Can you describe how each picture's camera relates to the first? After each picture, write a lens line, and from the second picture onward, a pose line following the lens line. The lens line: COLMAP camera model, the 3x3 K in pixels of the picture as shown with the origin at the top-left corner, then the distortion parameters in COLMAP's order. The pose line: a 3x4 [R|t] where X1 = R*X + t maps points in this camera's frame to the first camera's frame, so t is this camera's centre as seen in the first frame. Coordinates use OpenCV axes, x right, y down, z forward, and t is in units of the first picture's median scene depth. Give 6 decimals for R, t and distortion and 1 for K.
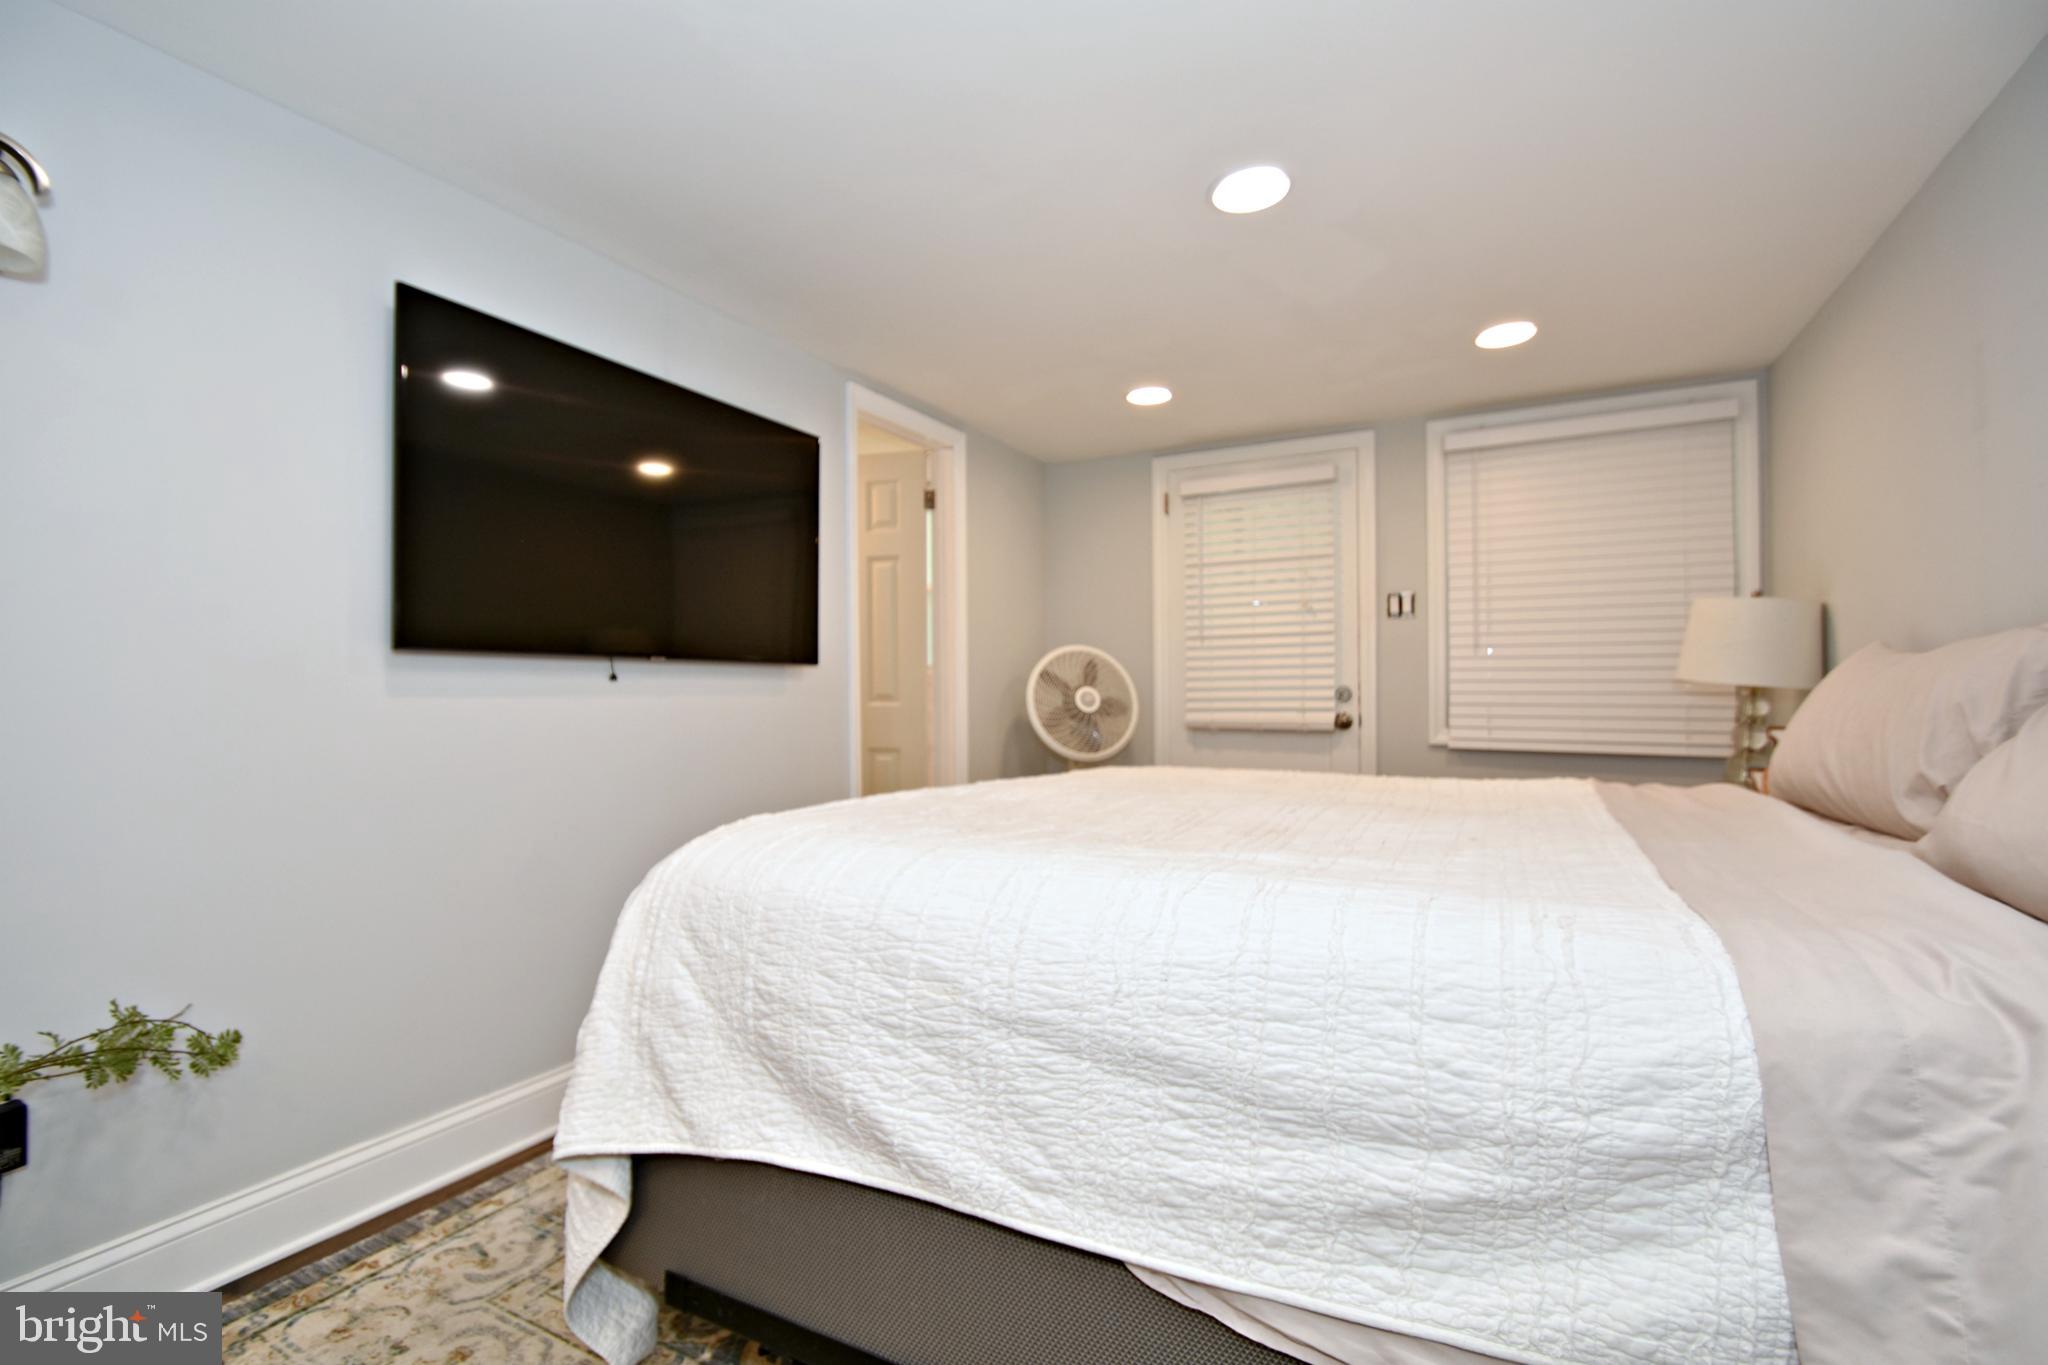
lens RADIAL K [[923.4, 0, 1024.0], [0, 923.4, 682.5], [0, 0, 1]] dist [0.001658, -0.000036]
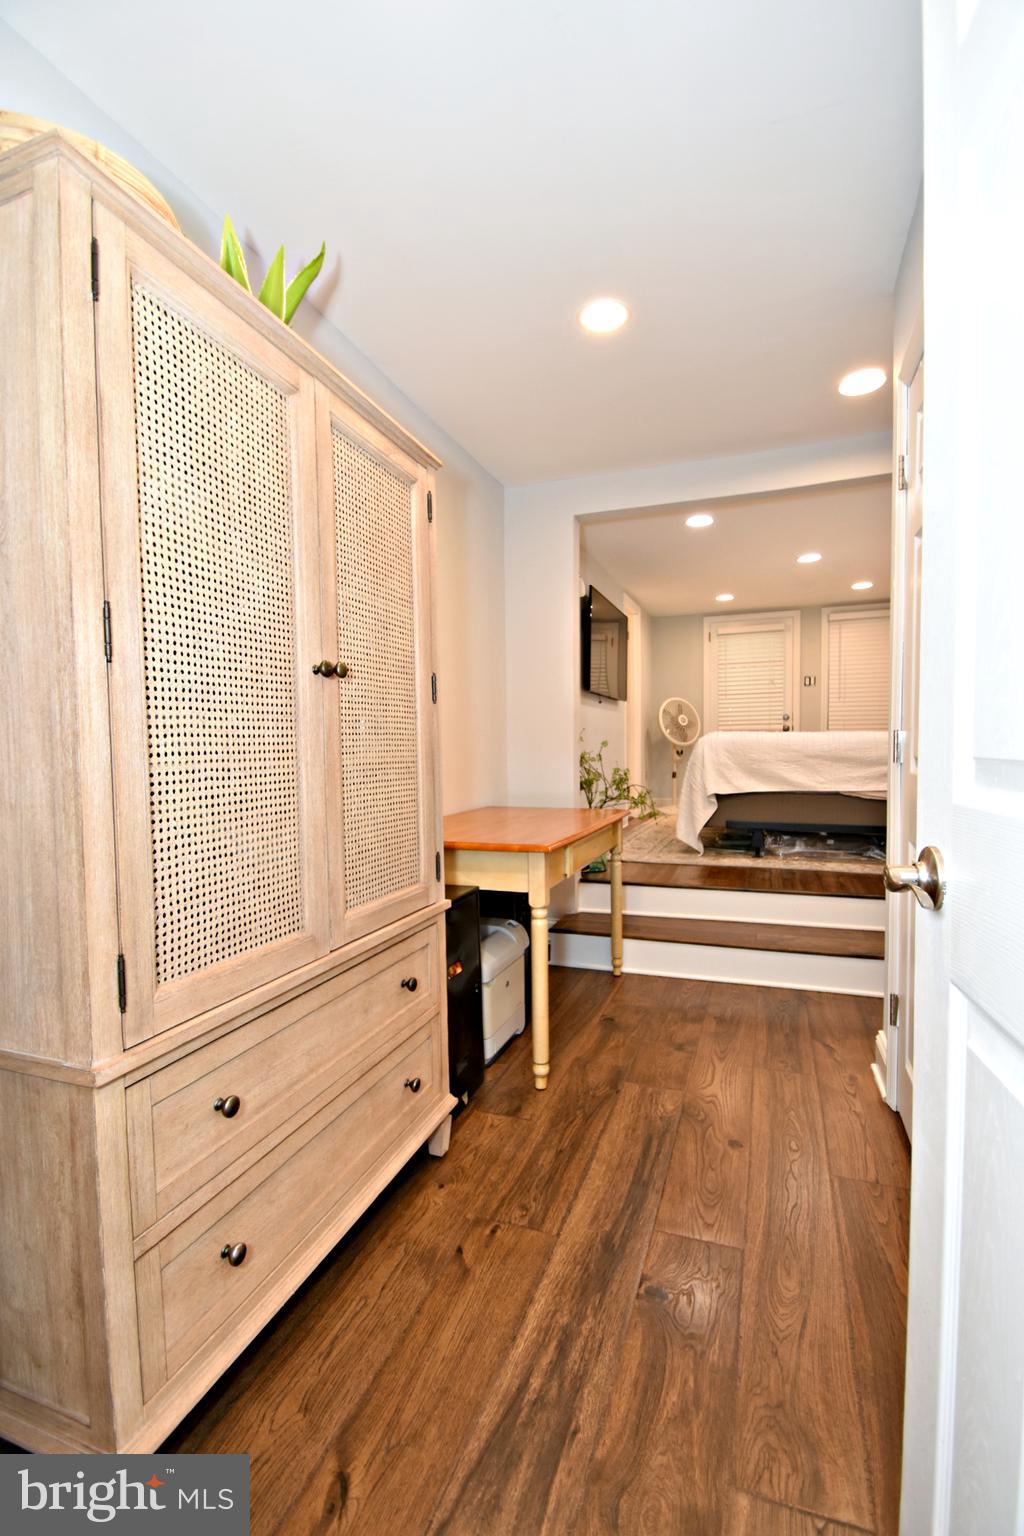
lens RADIAL K [[692.6, 0, 512.0], [0, 692.6, 768.0], [0, 0, 1]] dist [0.001658, -0.000036]
pose [[0.993460, -0.006165, 0.114010, -0.617321], [0.001148, 0.999030, 0.044012, 0.068093], [-0.114171, -0.043593, 0.992504, -0.788191]]
